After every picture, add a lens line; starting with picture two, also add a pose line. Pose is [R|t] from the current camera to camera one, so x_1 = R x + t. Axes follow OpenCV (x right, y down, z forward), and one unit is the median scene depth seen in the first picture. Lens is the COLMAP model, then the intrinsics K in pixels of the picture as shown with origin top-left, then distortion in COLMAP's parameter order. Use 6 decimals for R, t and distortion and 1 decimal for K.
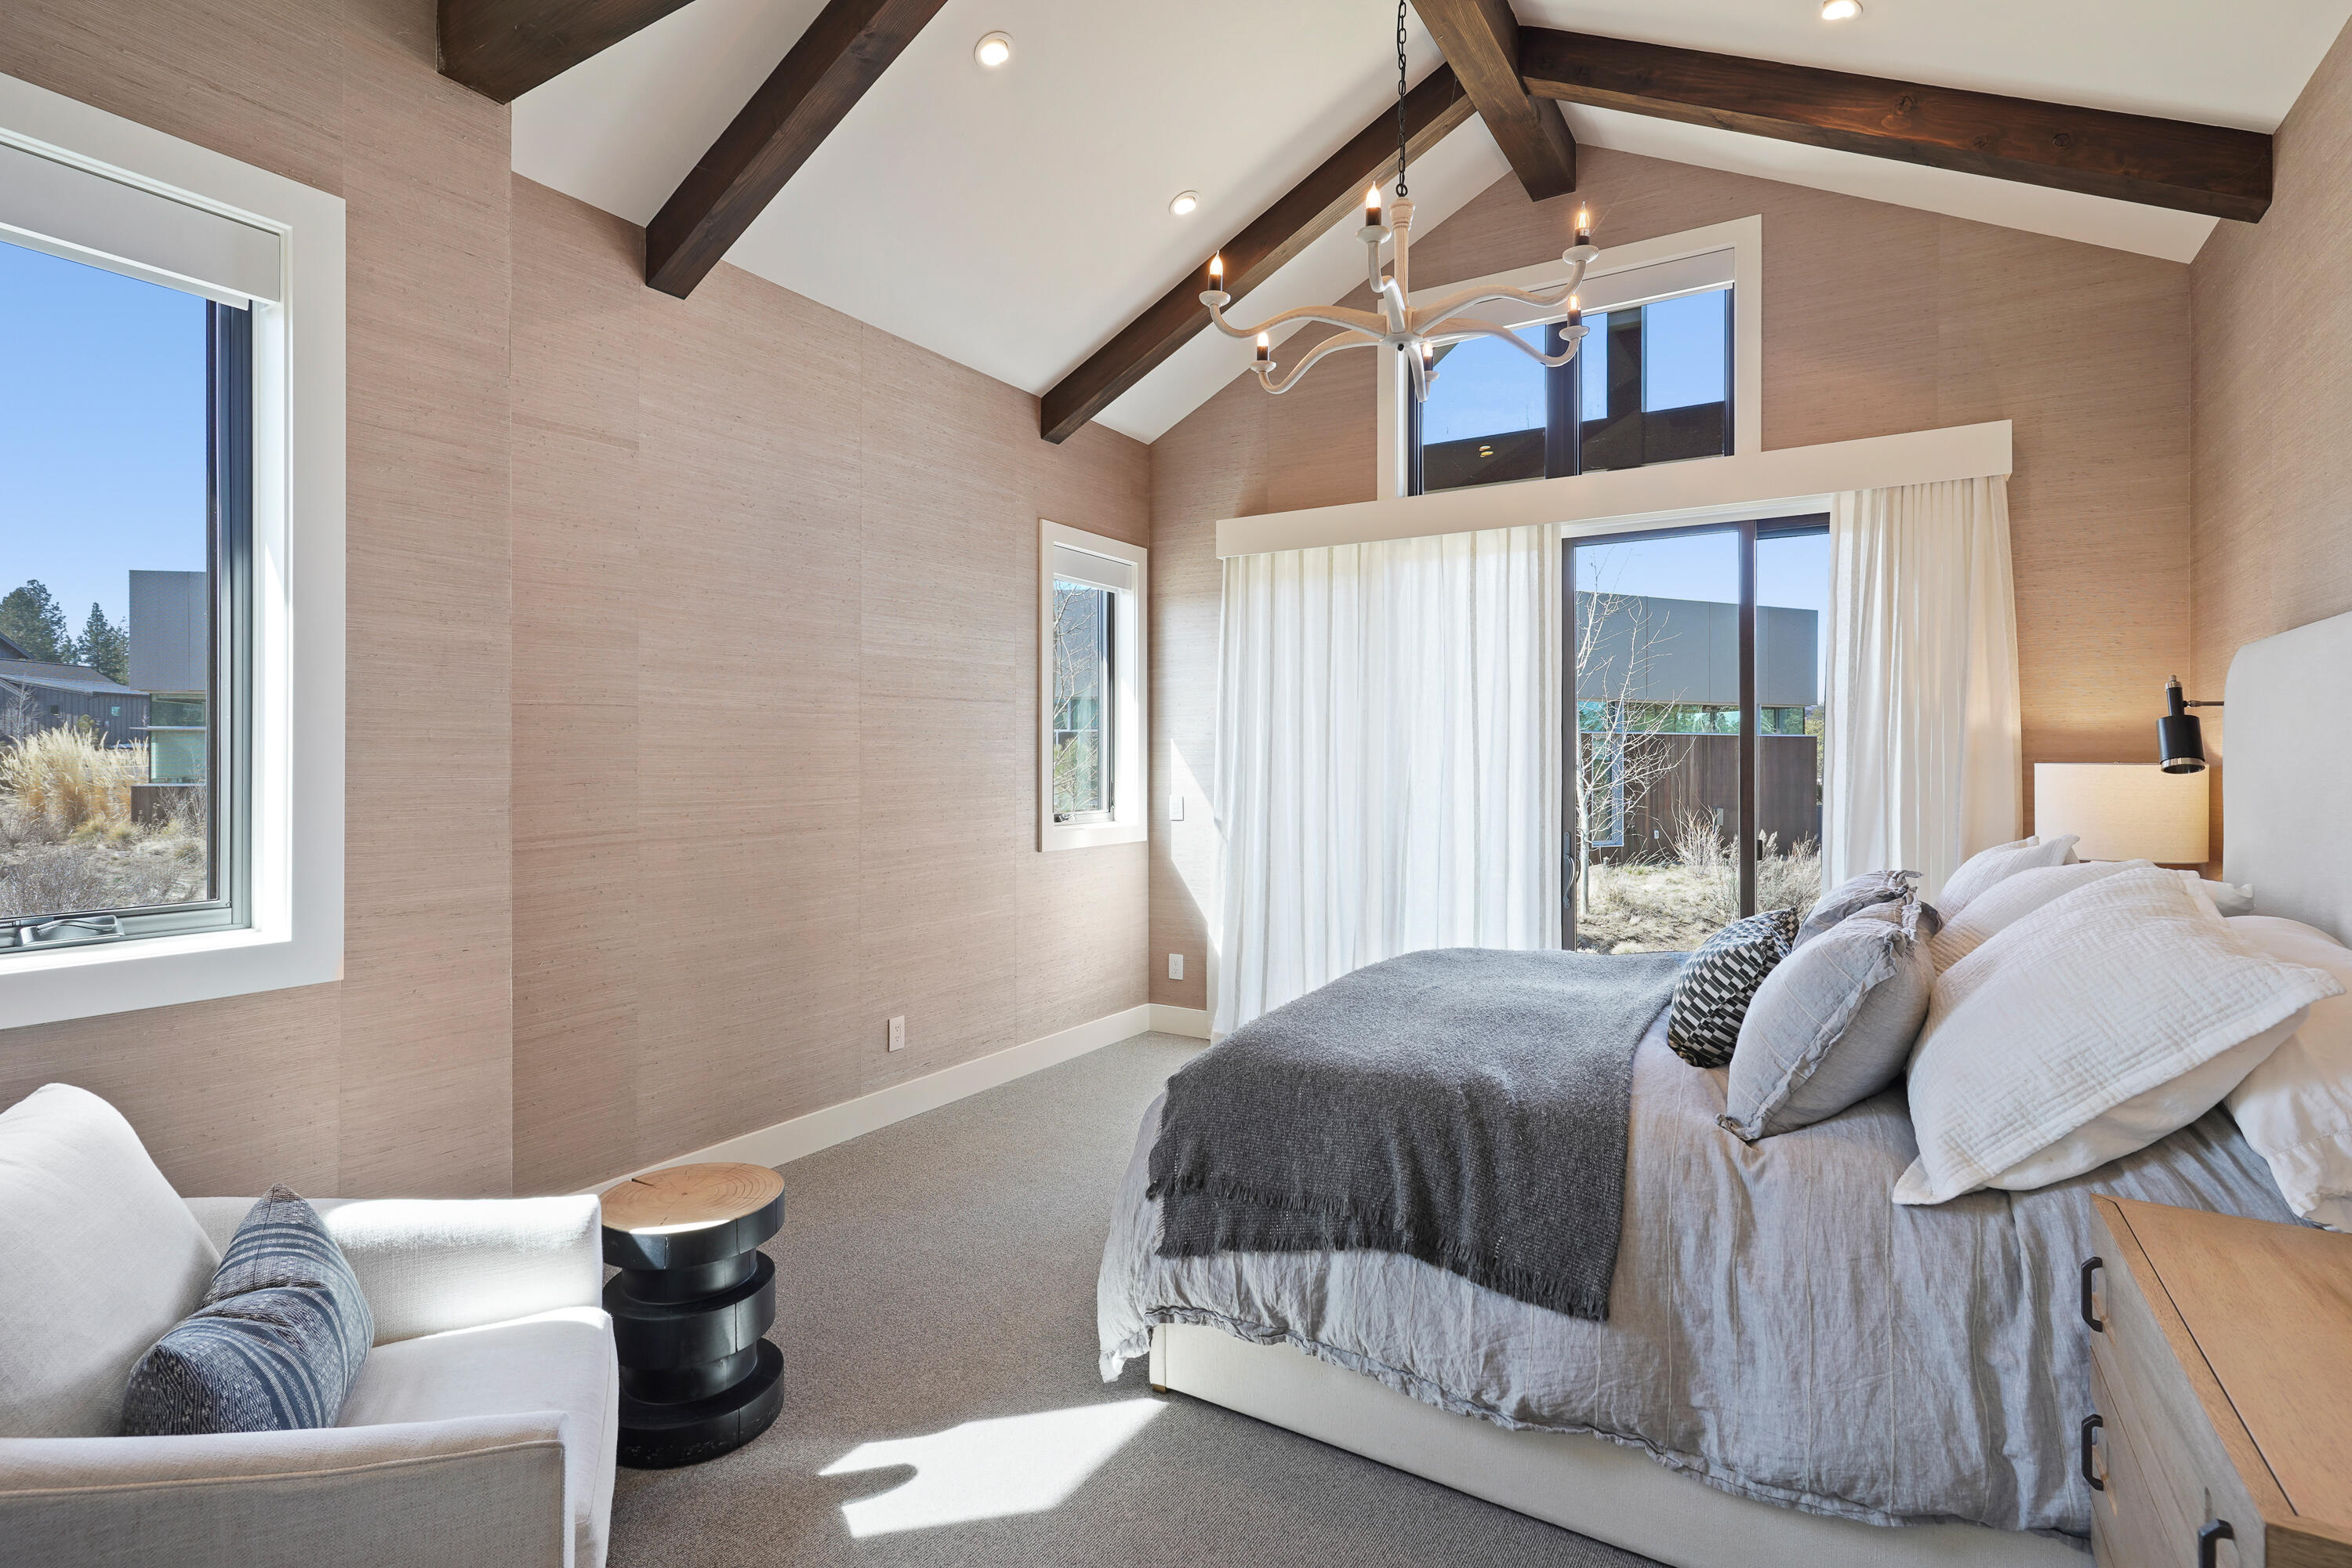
lens RADIAL K [[1156.8, 0, 1162.8], [0, 1156.8, 774.8], [0, 0, 1]] dist [0.003379, 0.001377]
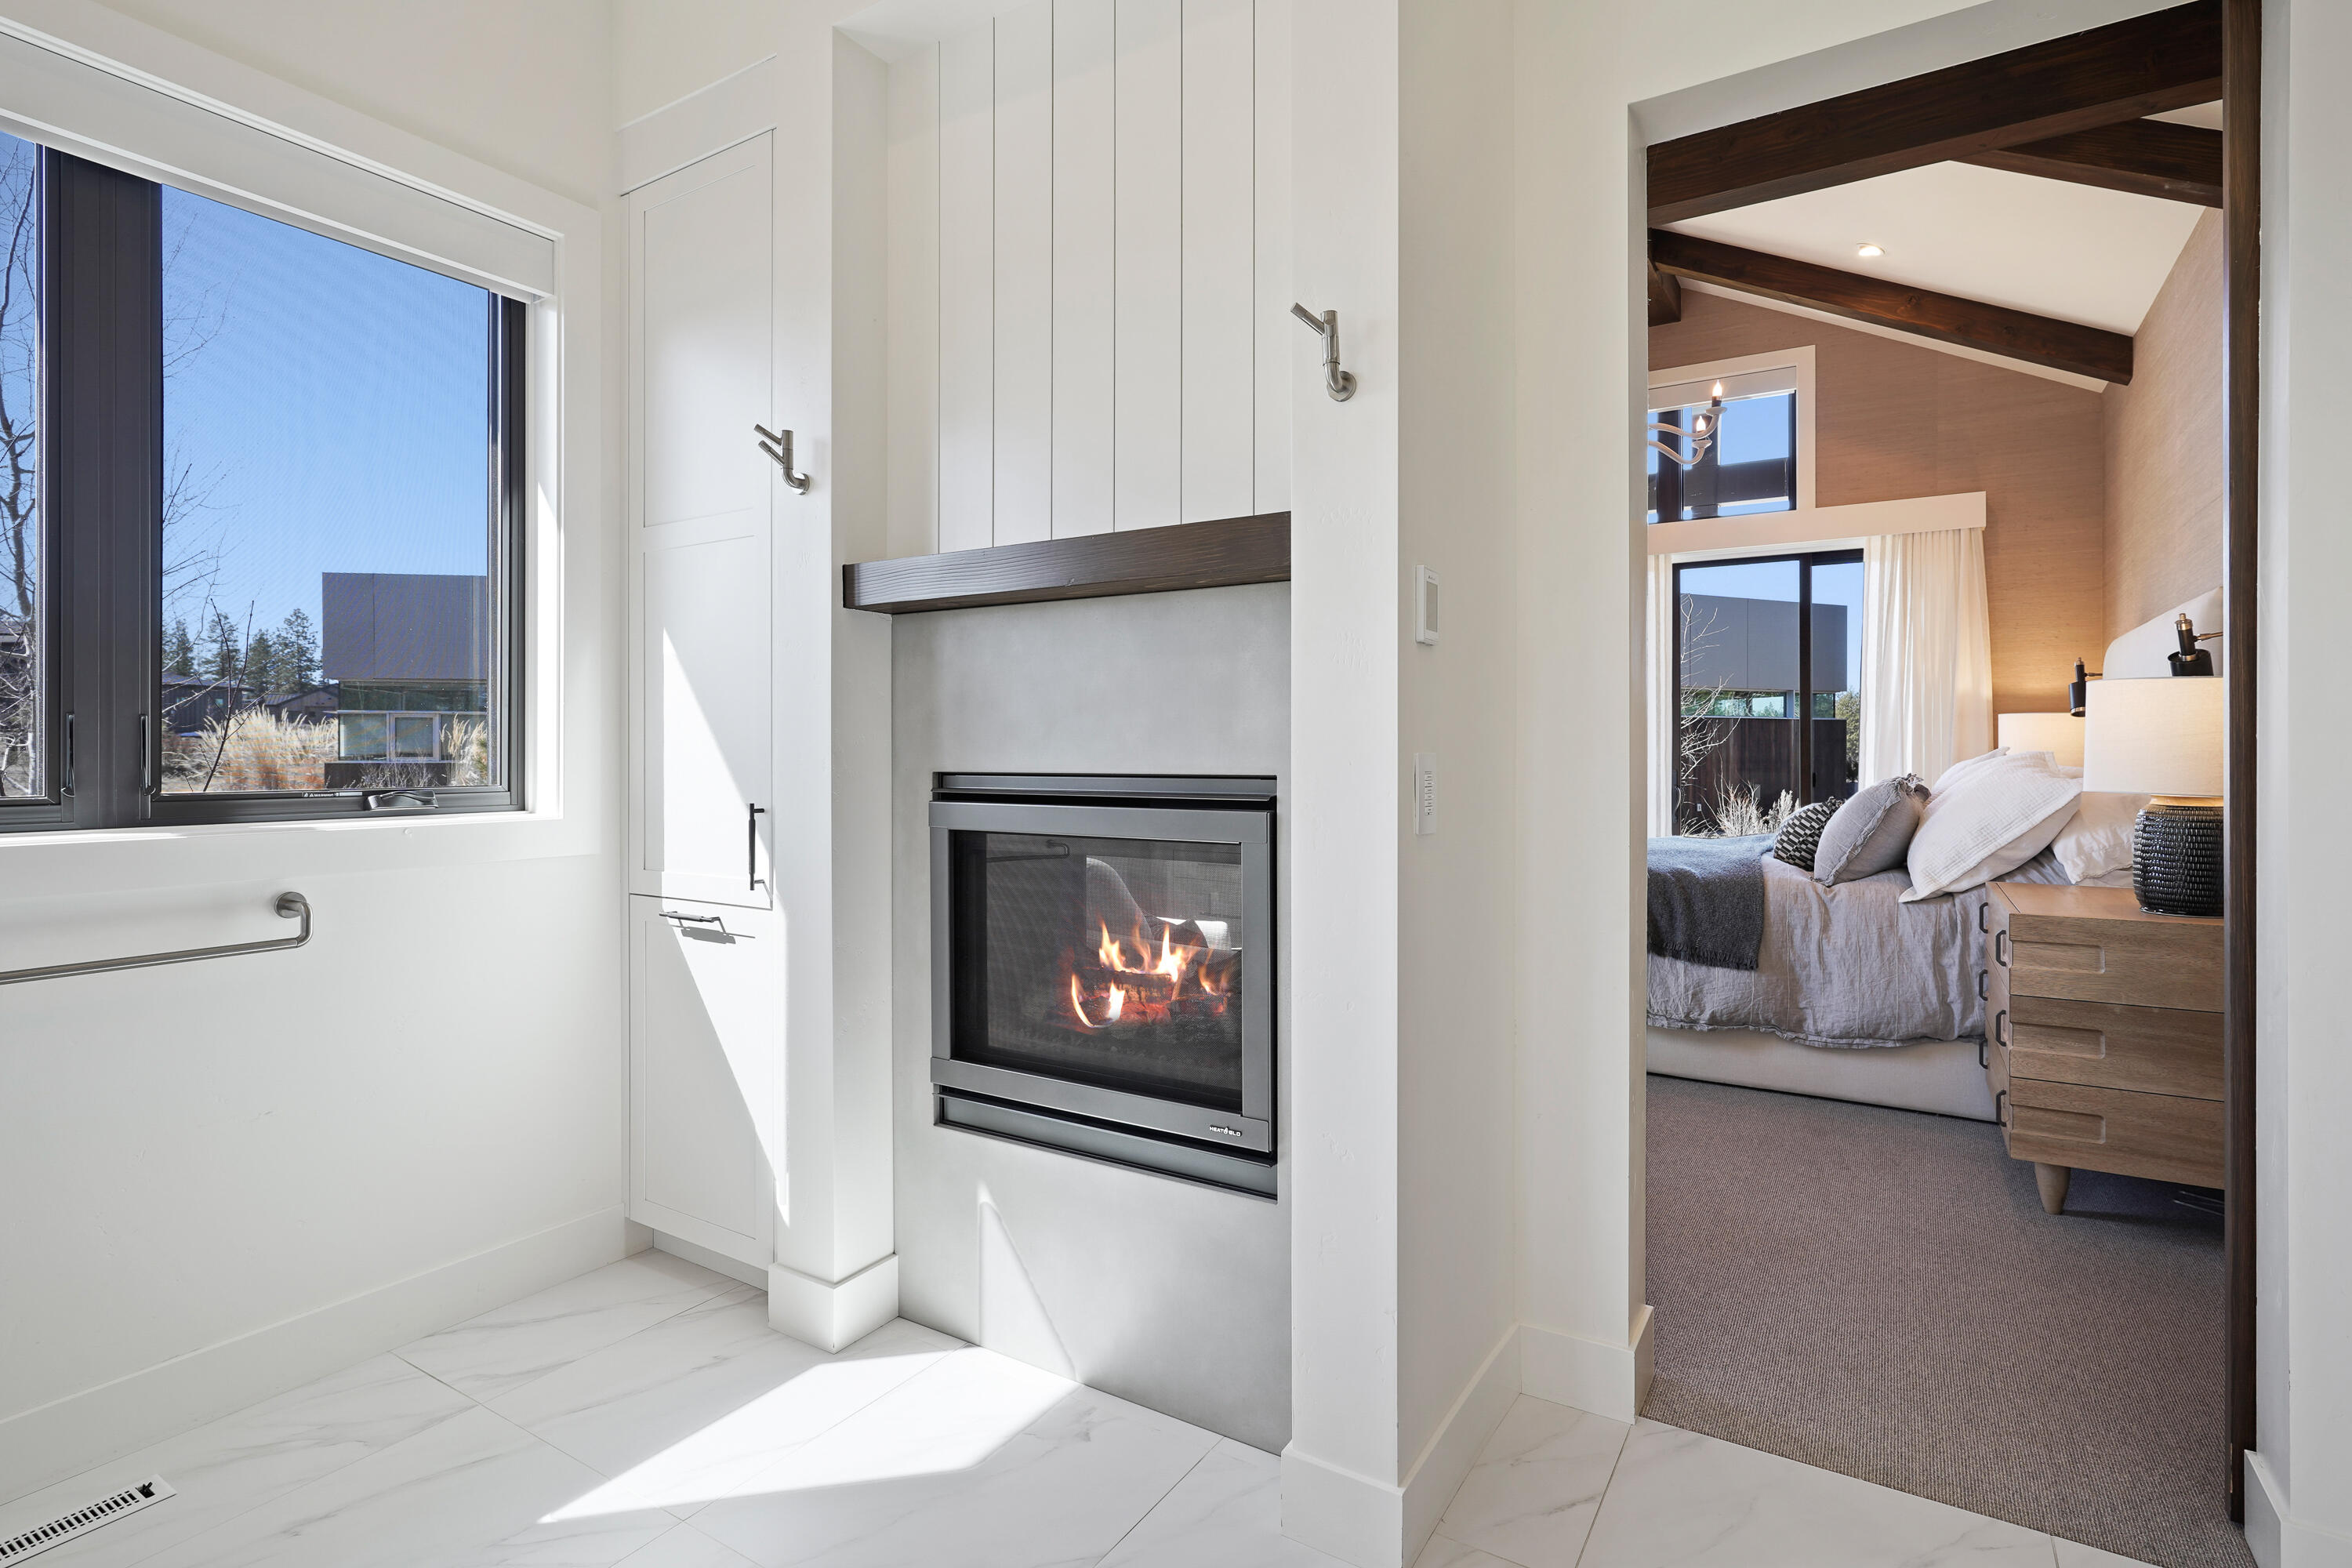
lens RADIAL K [[1186.1, 0, 1101.0], [0, 1186.1, 761.5], [0, 0, 1]] dist [-0.028159, 0.023162]
pose [[0.998876, 0.003628, -0.047267, -0.658096], [-0.003877, 0.999979, -0.005188, 0.114383], [0.047248, 0.005366, 0.998869, -1.104518]]
